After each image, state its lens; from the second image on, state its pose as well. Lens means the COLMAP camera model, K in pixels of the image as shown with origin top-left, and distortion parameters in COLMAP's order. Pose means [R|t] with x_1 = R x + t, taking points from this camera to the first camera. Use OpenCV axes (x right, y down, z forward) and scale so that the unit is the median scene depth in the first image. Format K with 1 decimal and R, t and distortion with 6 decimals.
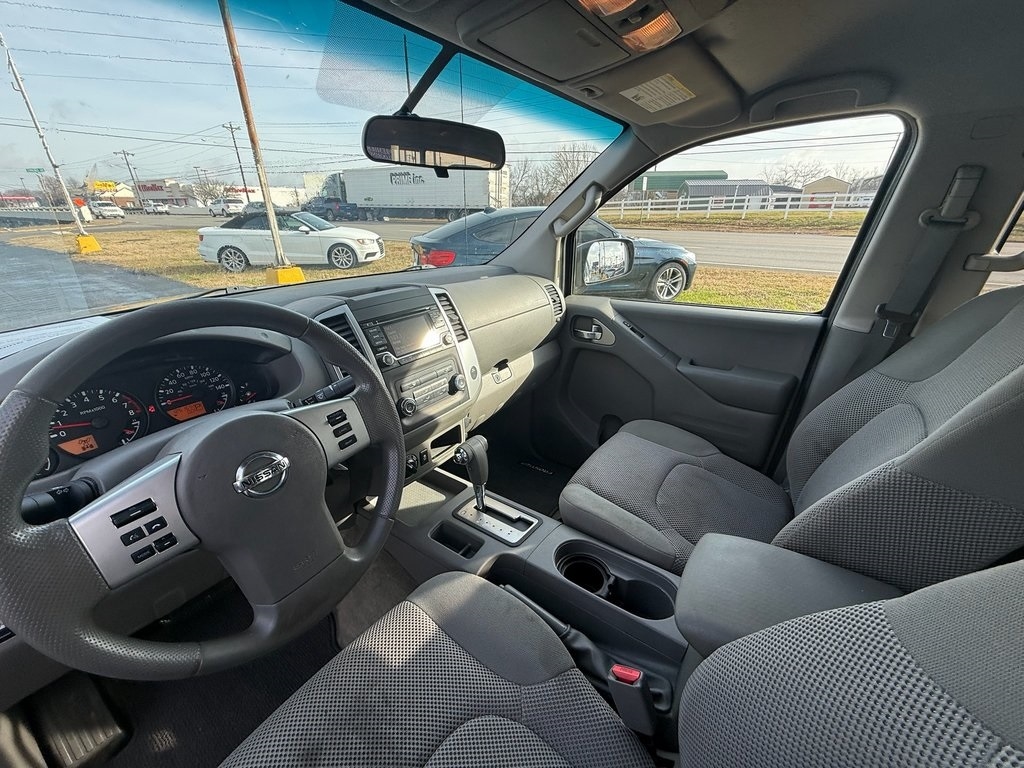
lens RADIAL K [[407.2, 0, 510.6], [0, 407.2, 386.2], [0, 0, 1]] dist [-0.001251, -0.000019]
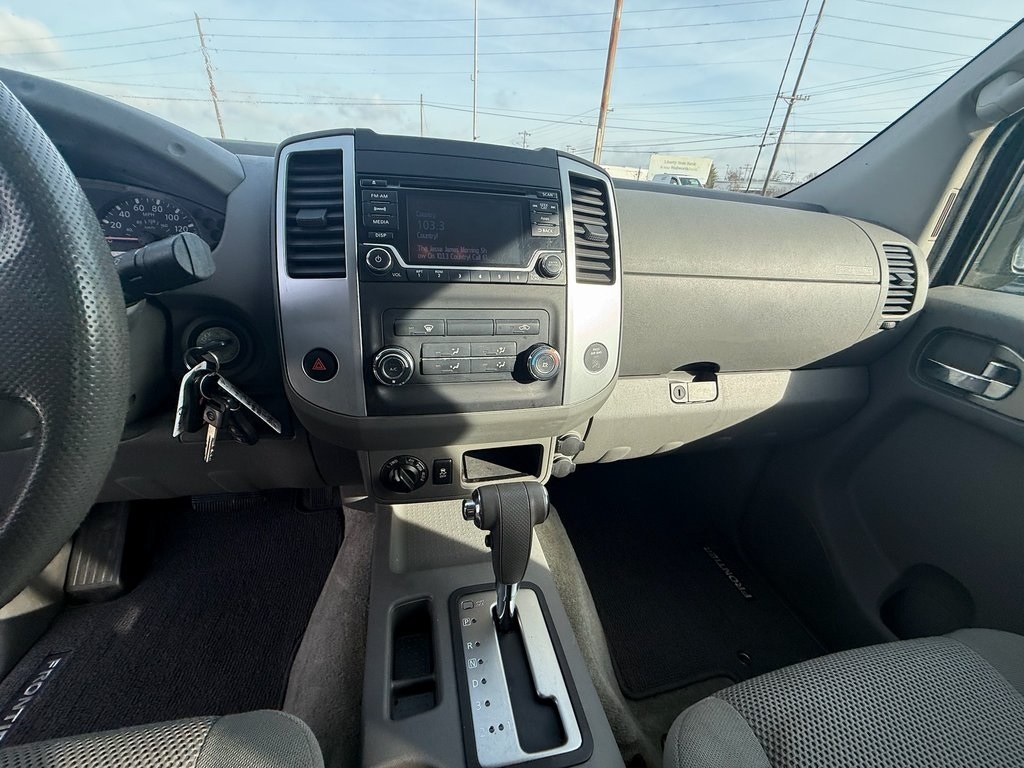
lens RADIAL K [[407.0, 0, 511.7], [0, 407.0, 385.1], [0, 0, 1]] dist [-0.000270, -0.000259]
pose [[0.751552, 0.348606, -0.560038, 0.115255], [-0.331709, 0.933534, 0.135953, -0.035841], [0.570209, 0.083594, 0.817236, 0.589204]]
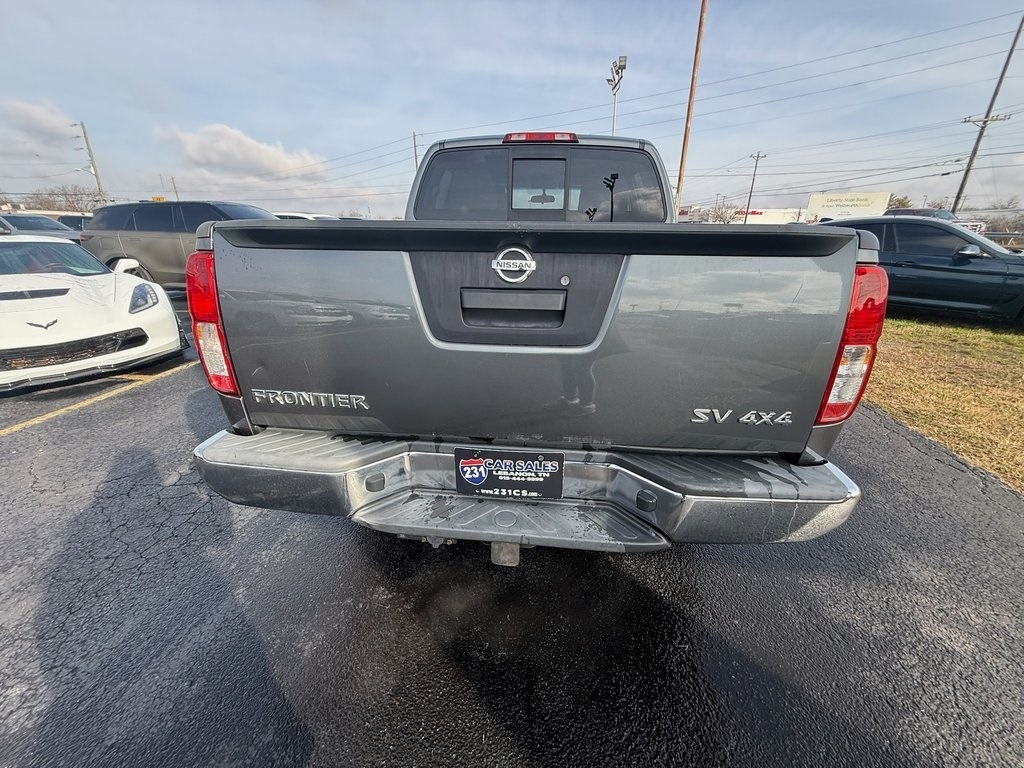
lens RADIAL K [[407.0, 0, 511.7], [0, 407.0, 385.1], [0, 0, 1]] dist [-0.000270, -0.000259]
pose [[0.500851, 0.313865, -0.806621, 3.898602], [-0.351868, 0.925284, 0.141555, 0.933758], [0.790782, 0.212926, 0.573869, -1.668730]]
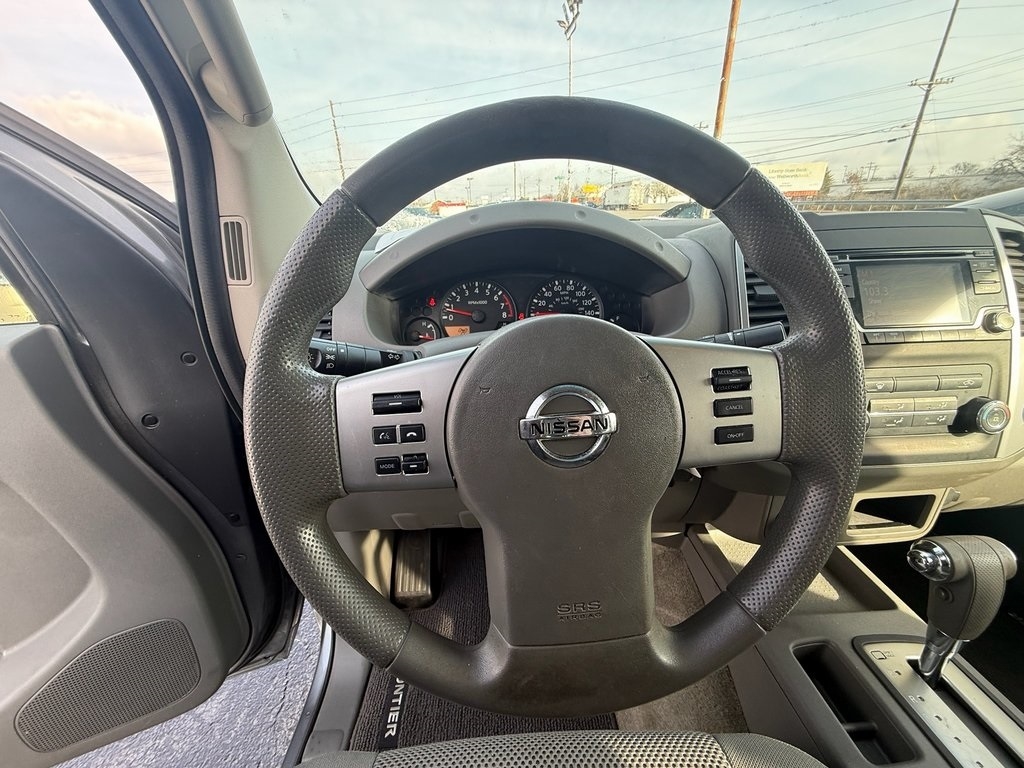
lens RADIAL K [[407.0, 0, 511.7], [0, 407.0, 385.1], [0, 0, 1]] dist [-0.000270, -0.000259]
pose [[0.613819, 0.302768, -0.729080, -0.130167], [-0.296178, 0.944393, 0.142826, 0.052124], [0.731782, 0.128268, 0.669360, 0.272503]]
